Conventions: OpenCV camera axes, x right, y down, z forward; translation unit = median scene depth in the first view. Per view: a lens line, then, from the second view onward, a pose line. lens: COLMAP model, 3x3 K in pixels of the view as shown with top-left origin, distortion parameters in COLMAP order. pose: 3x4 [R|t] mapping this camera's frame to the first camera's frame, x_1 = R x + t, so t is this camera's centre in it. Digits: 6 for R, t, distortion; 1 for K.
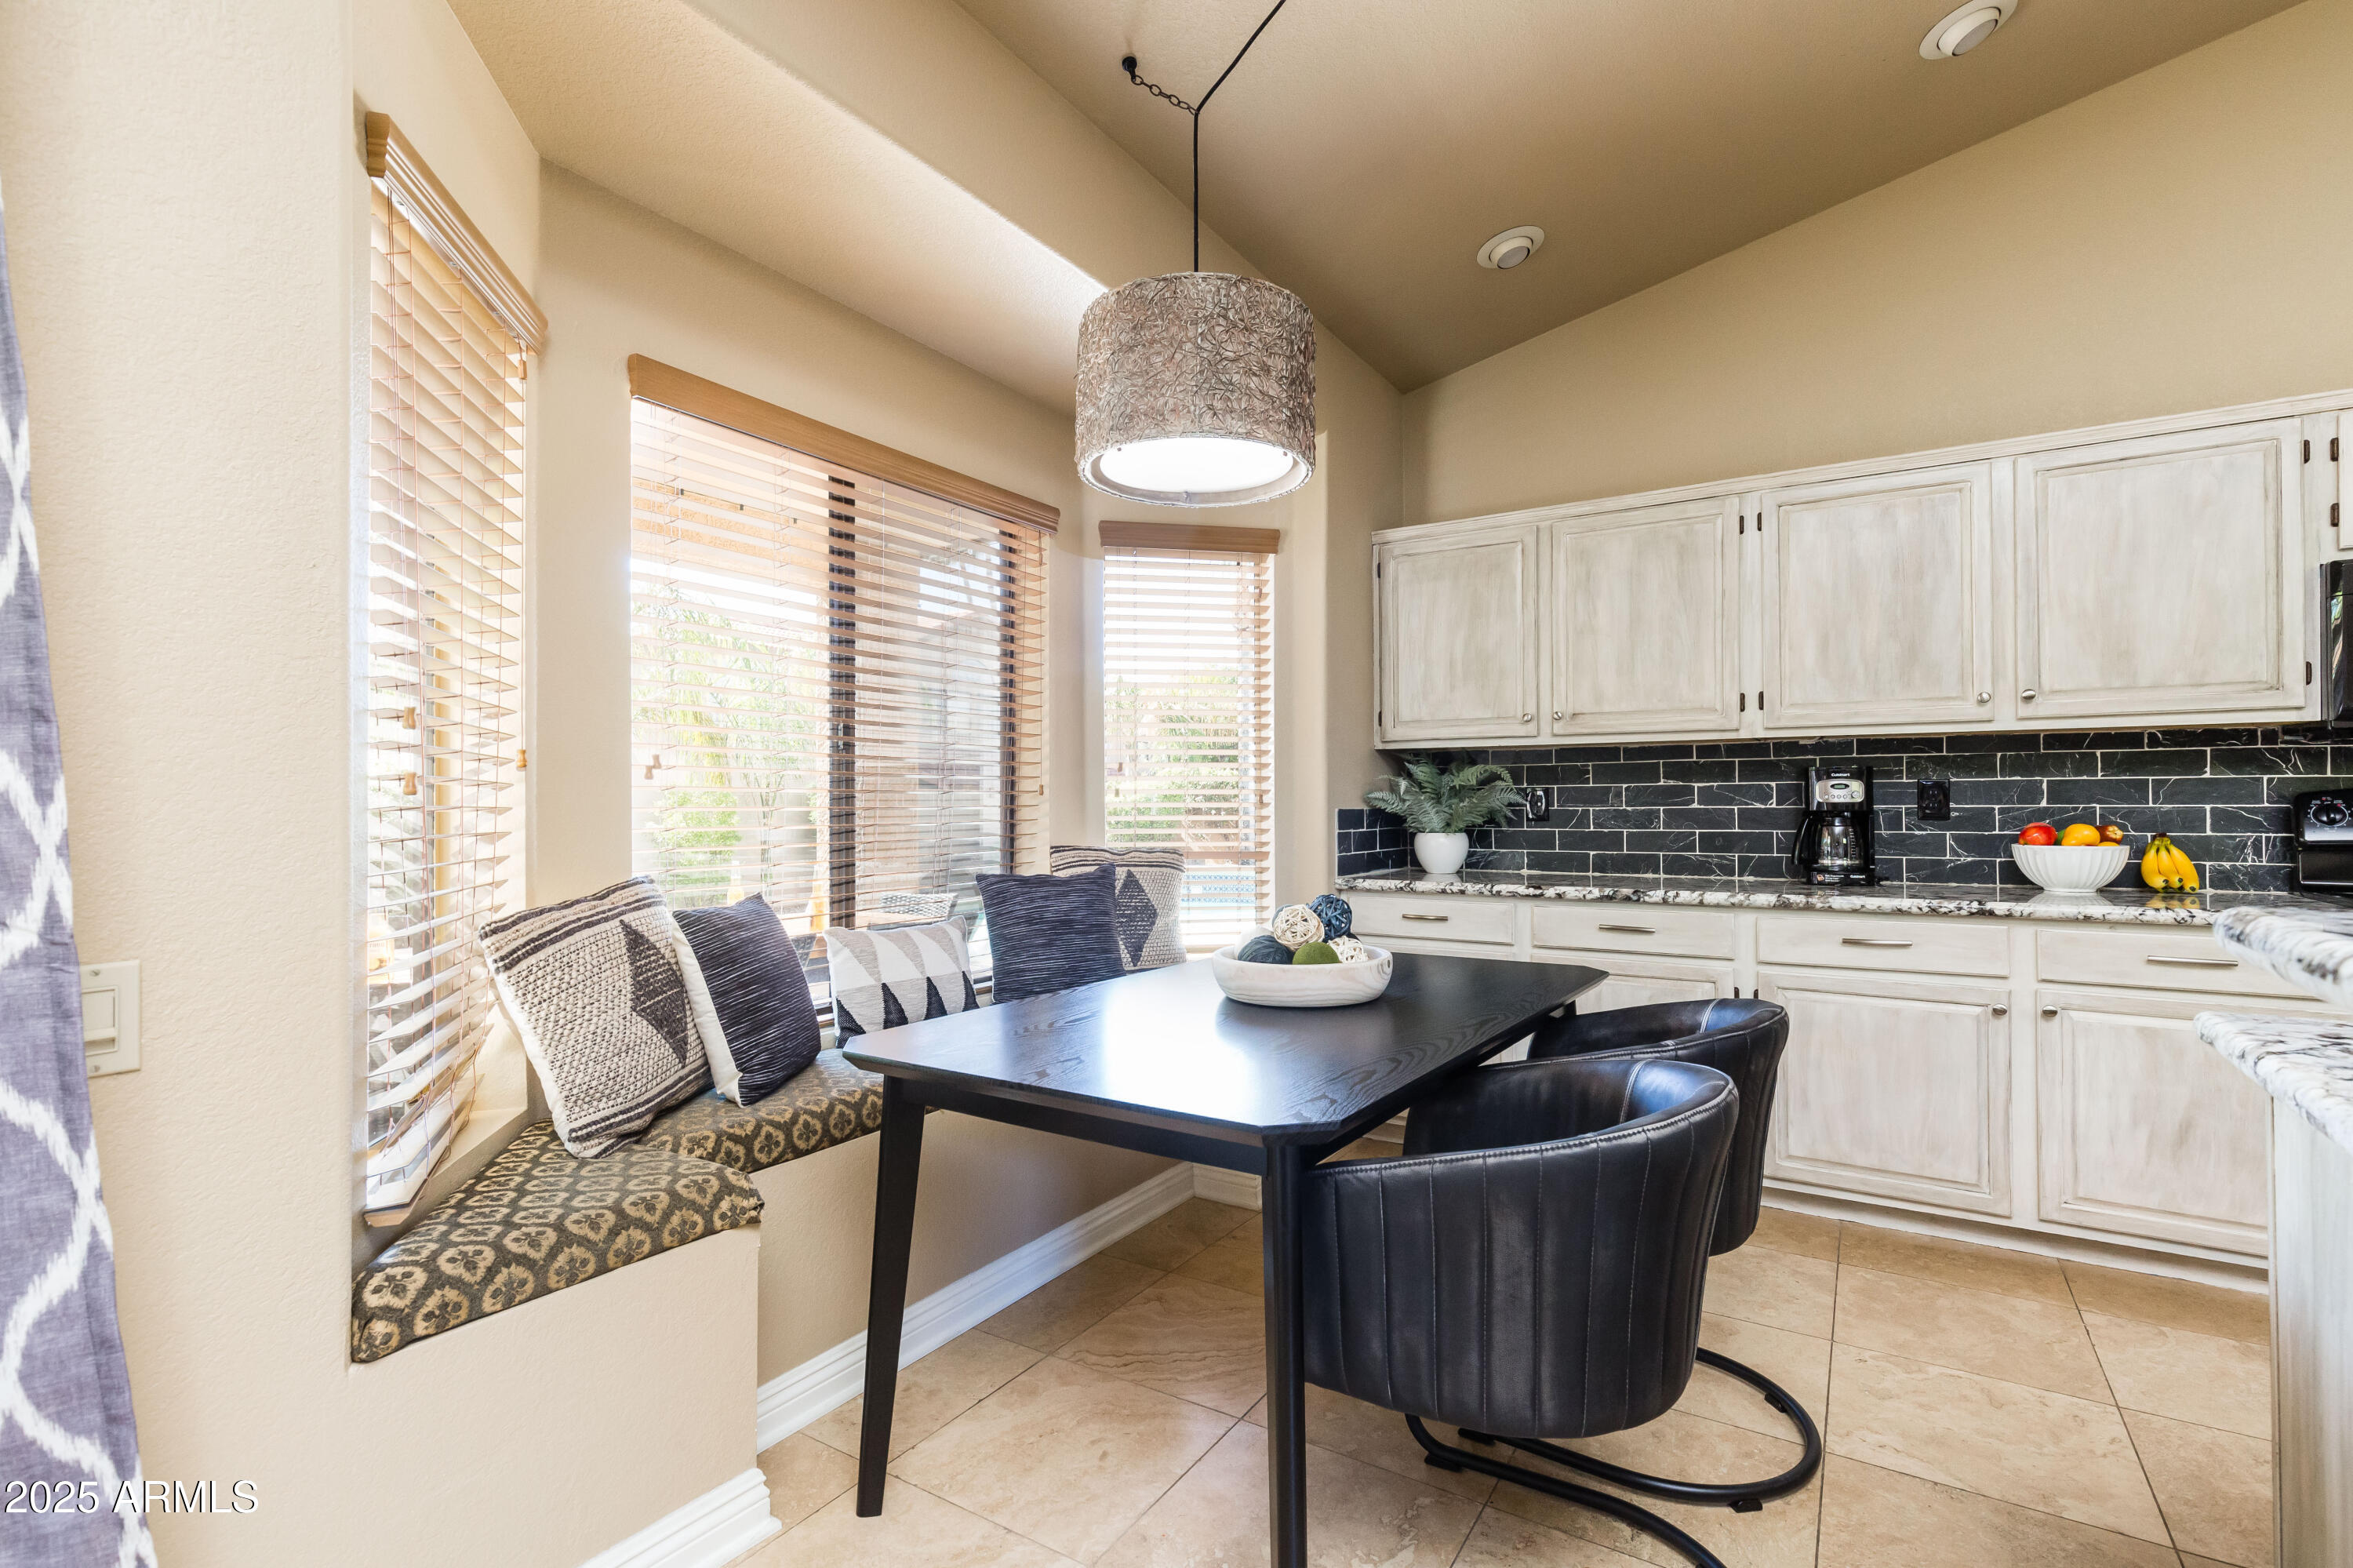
lens RADIAL K [[1076.4, 0, 1177.4], [0, 1076.4, 788.6], [0, 0, 1]] dist [0.011168, -0.000790]
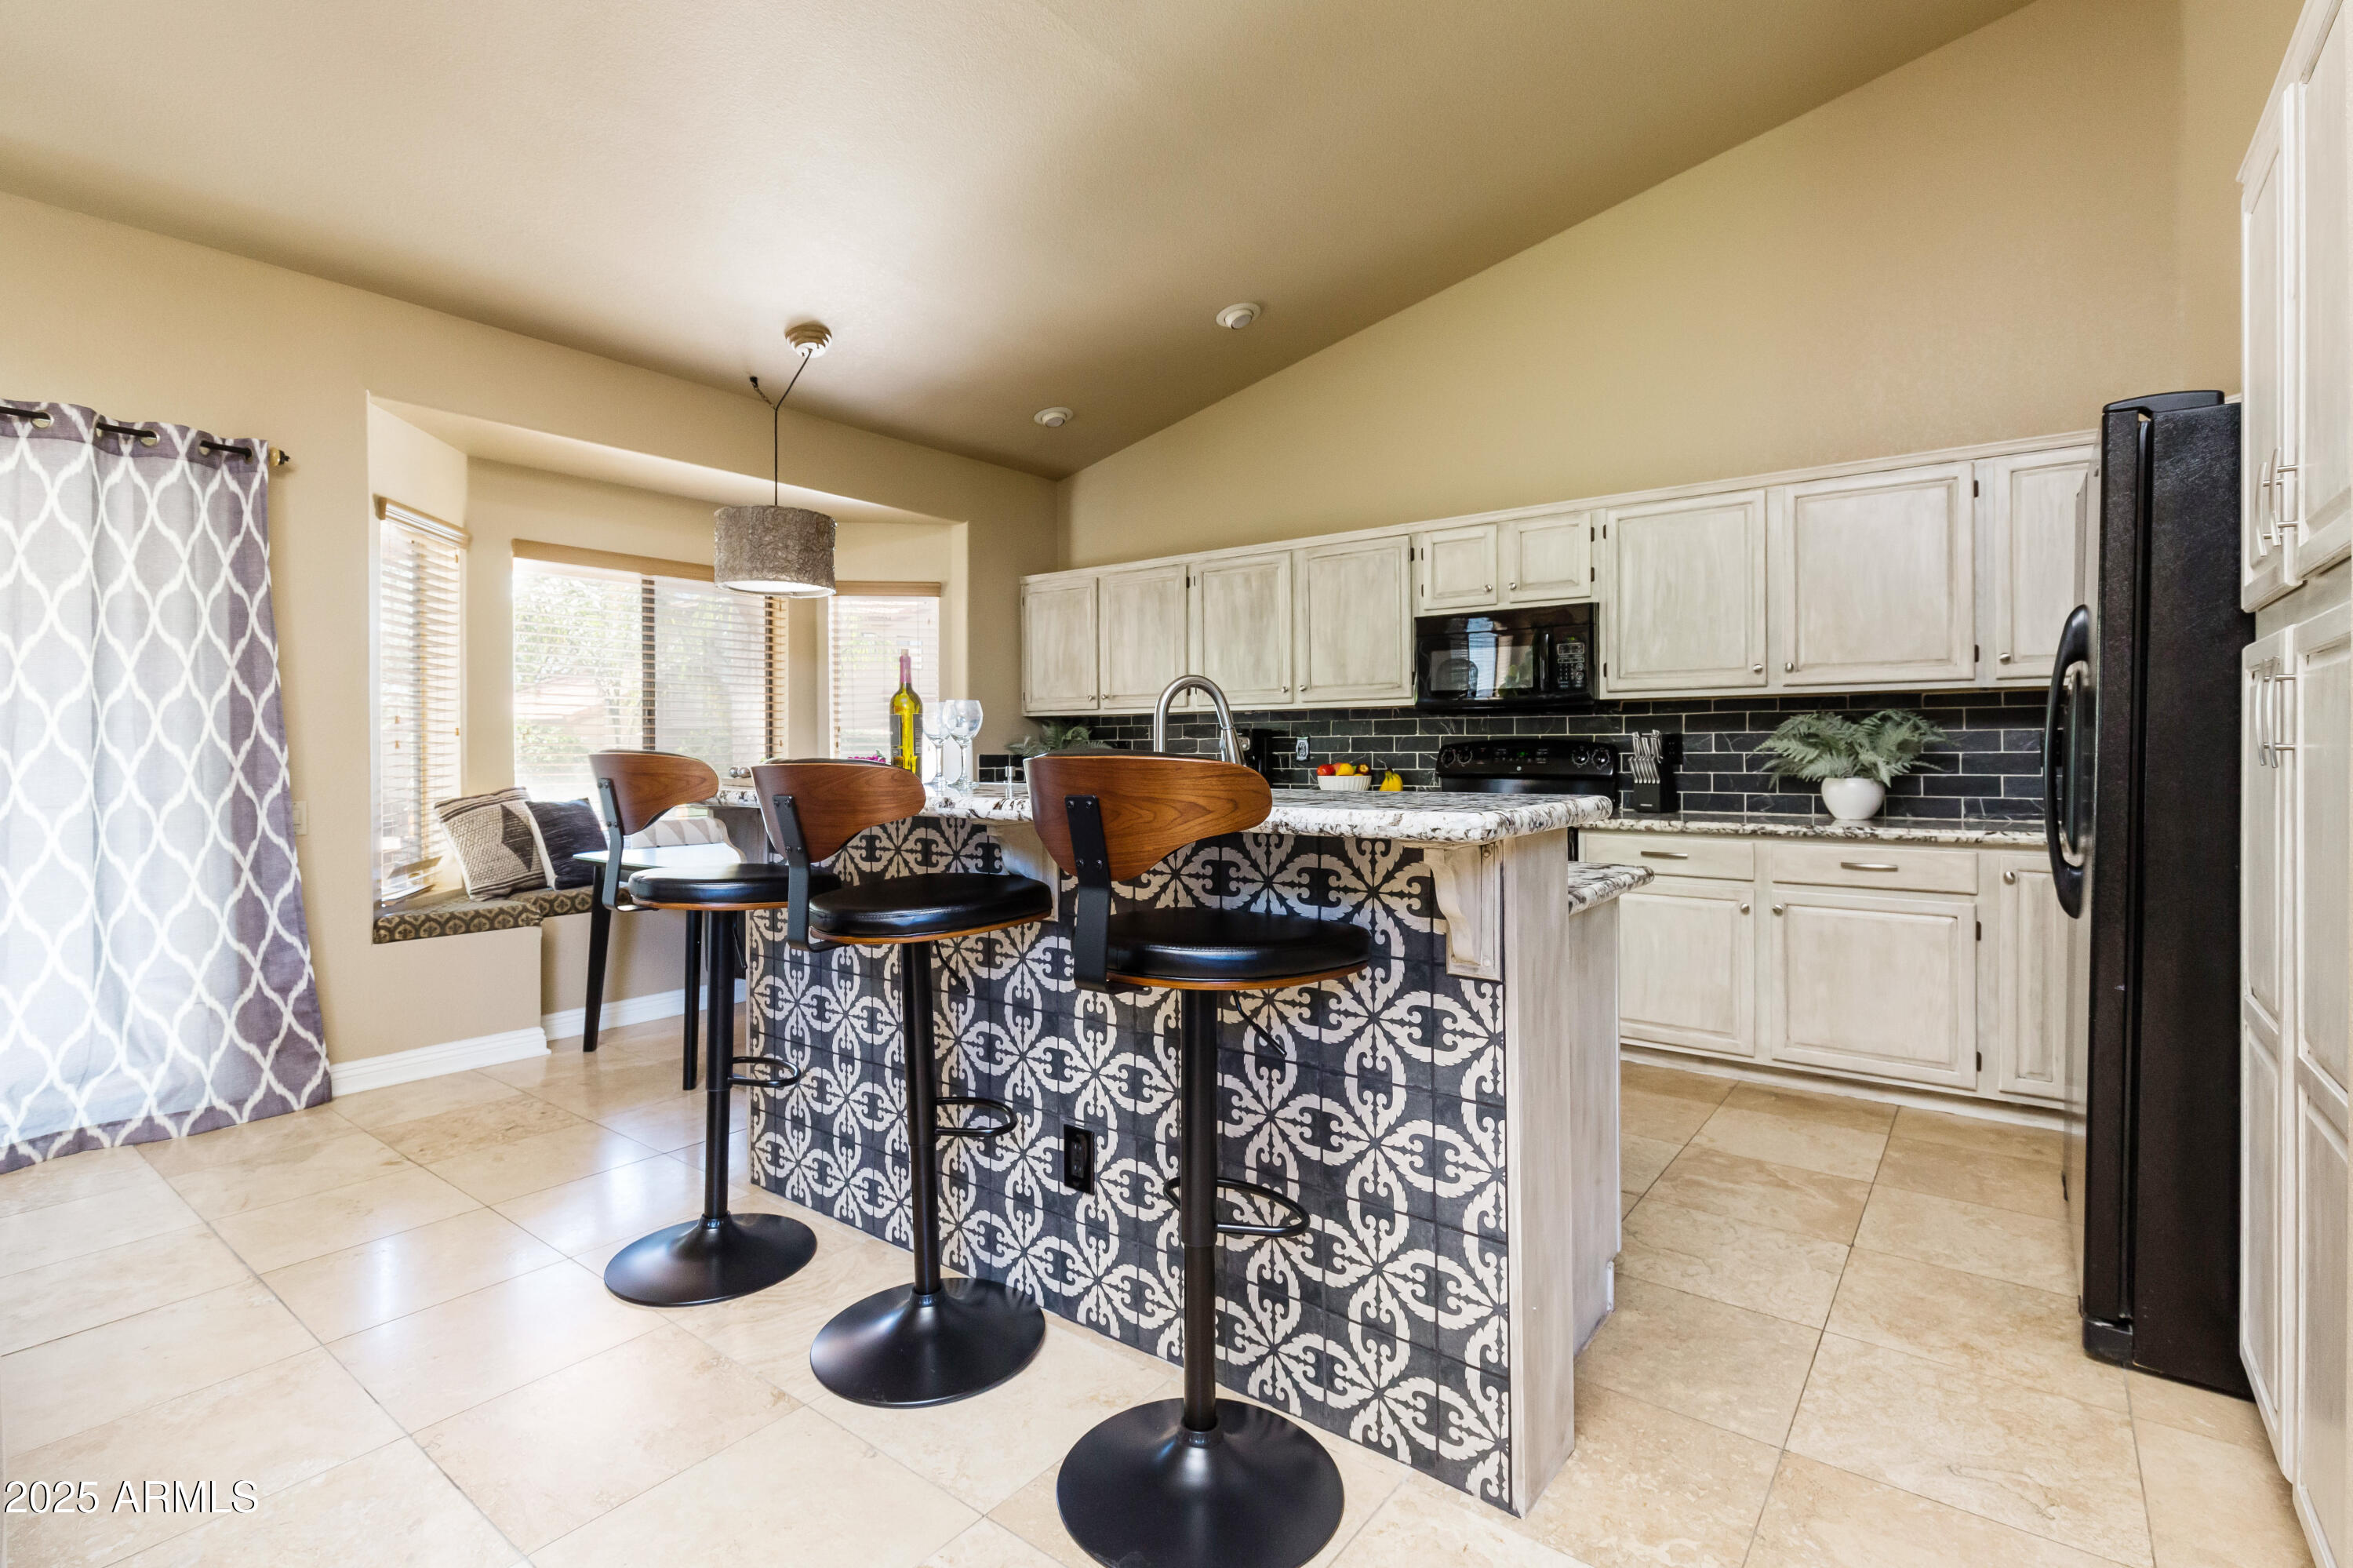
lens RADIAL K [[1076.4, 0, 1126.7], [0, 1076.4, 747.4], [0, 0, 1]] dist [0.011168, -0.000790]
pose [[0.994670, -0.000705, -0.103103, 0.622550], [0.001770, 0.999946, 0.010239, -0.009534], [0.103090, -0.010367, 0.994618, -0.673030]]
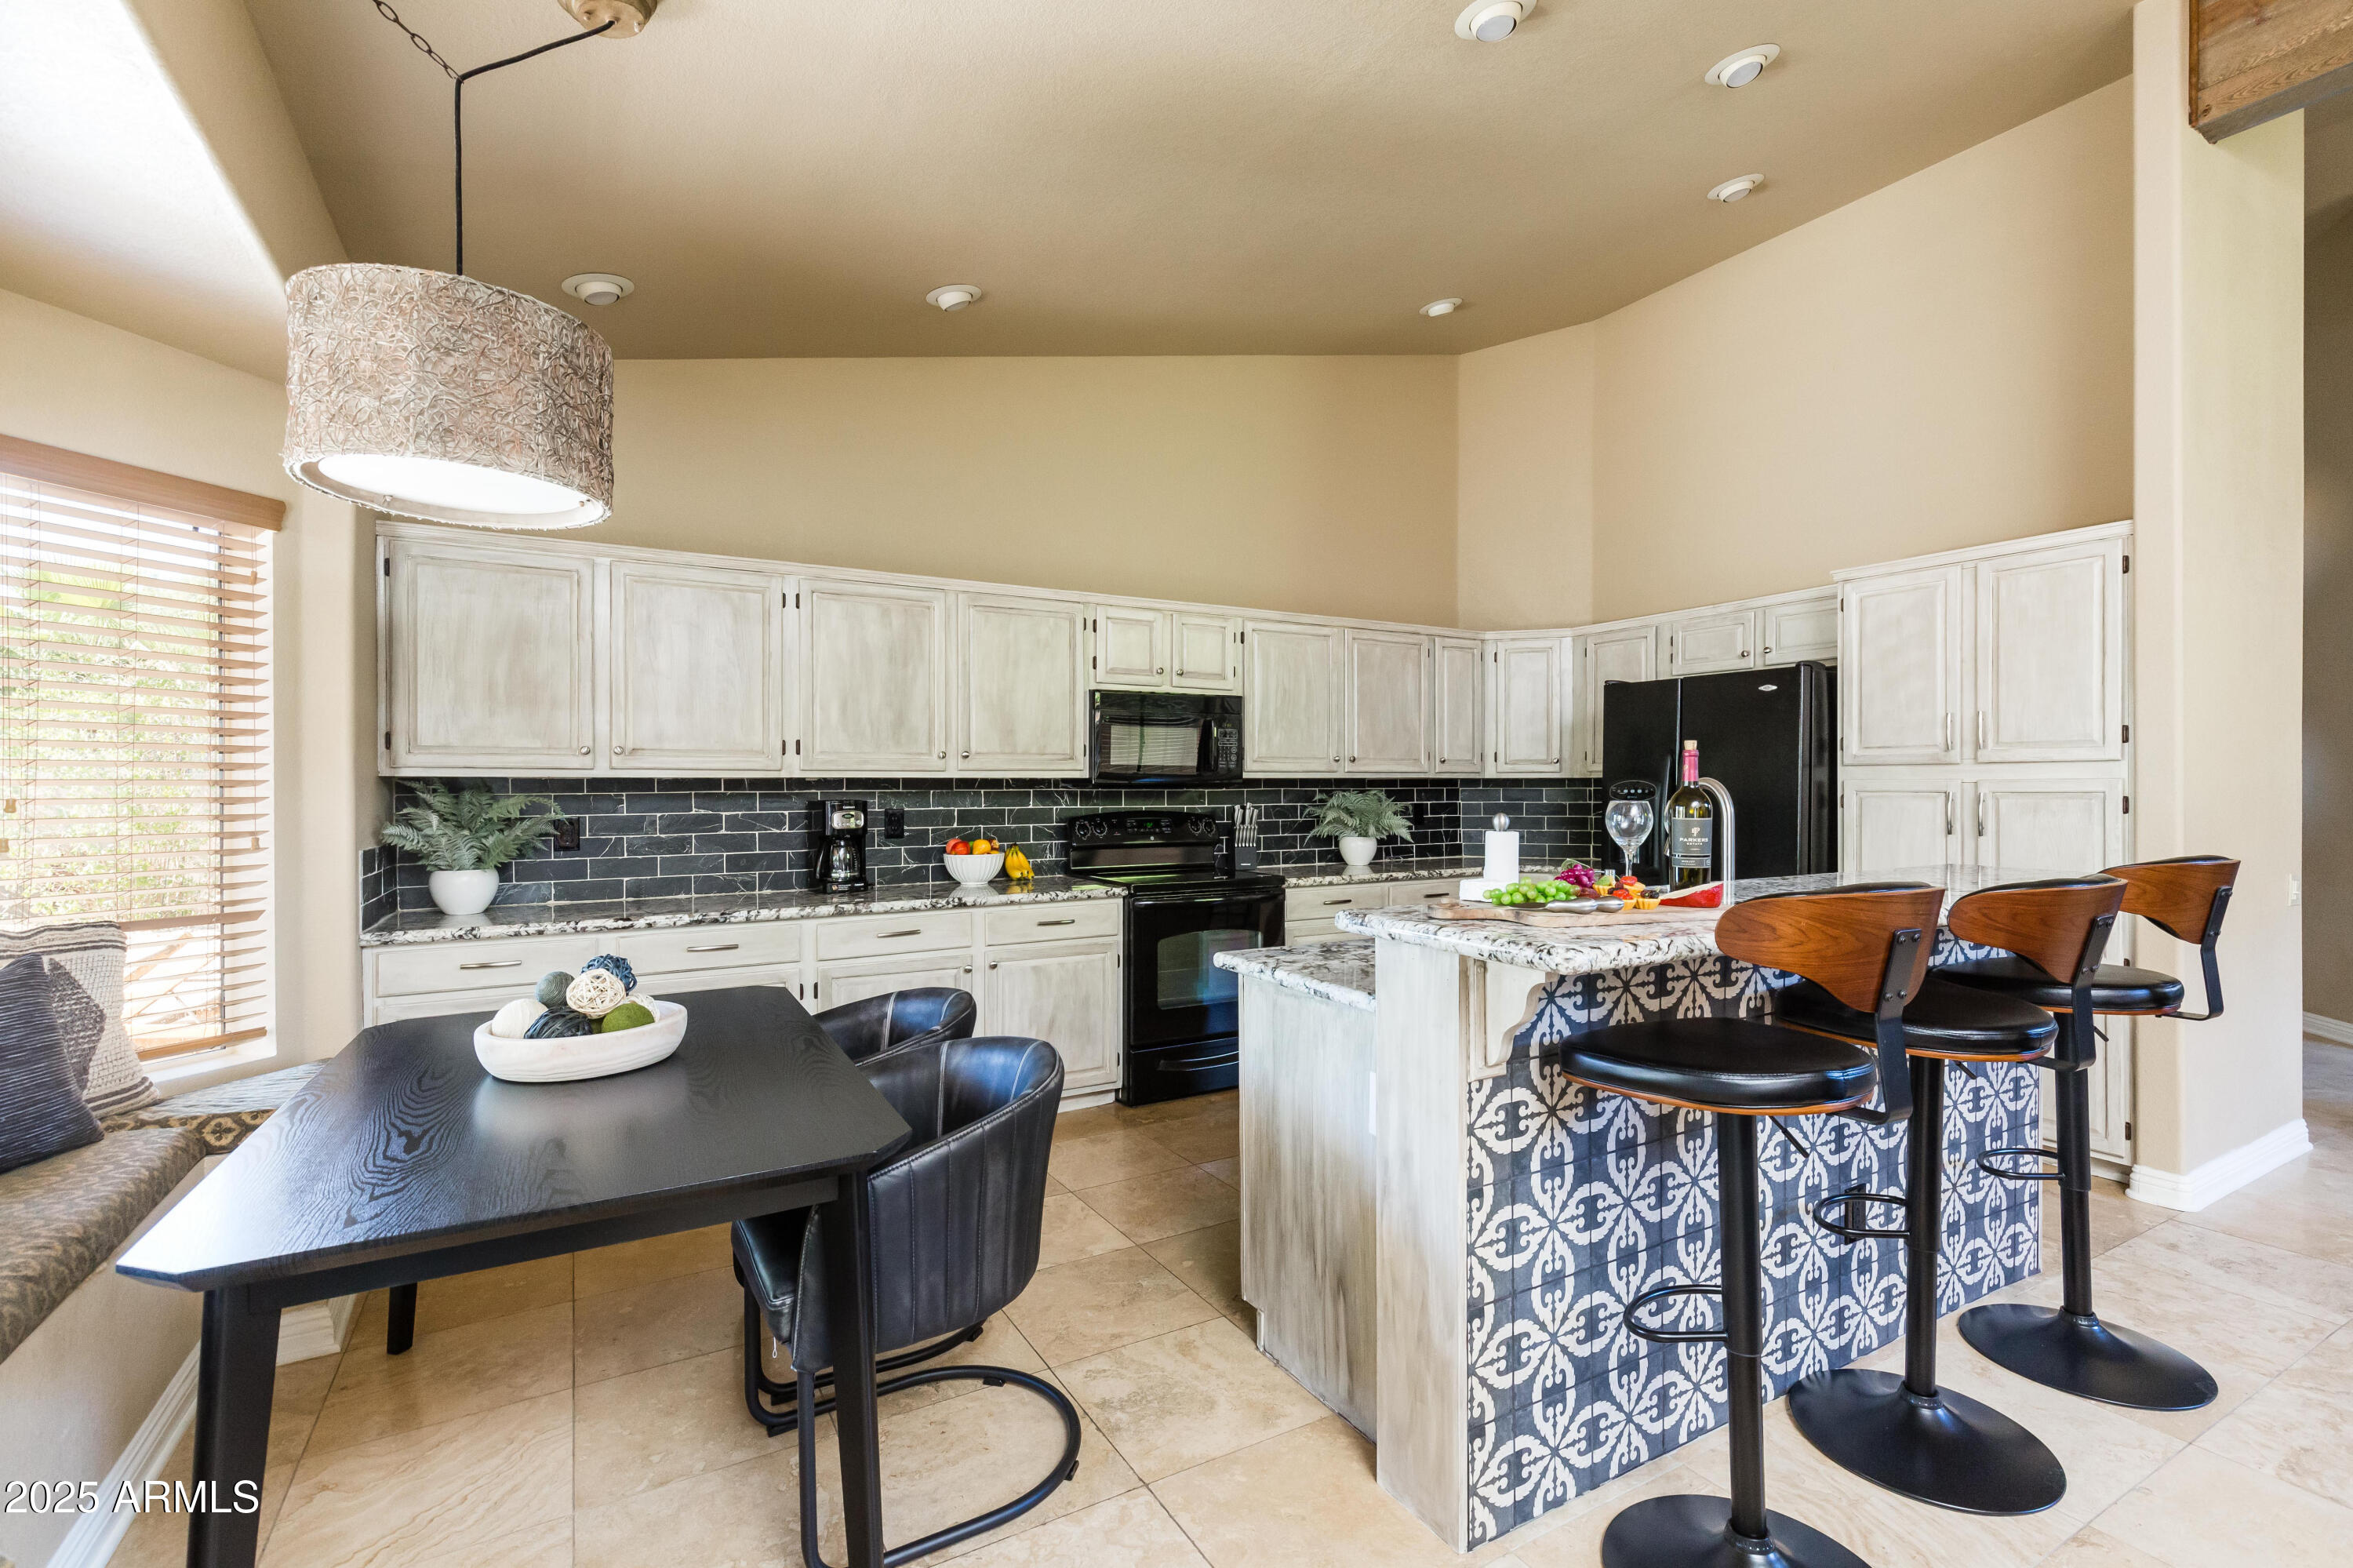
lens RADIAL K [[1076.4, 0, 1177.0], [0, 1076.4, 785.5], [0, 0, 1]] dist [0.011168, -0.000790]
pose [[0.458440, 0.001884, 0.888723, -0.360890], [-0.008041, 0.999966, 0.002028, -0.045194], [-0.888689, -0.008076, 0.458440, 0.058200]]
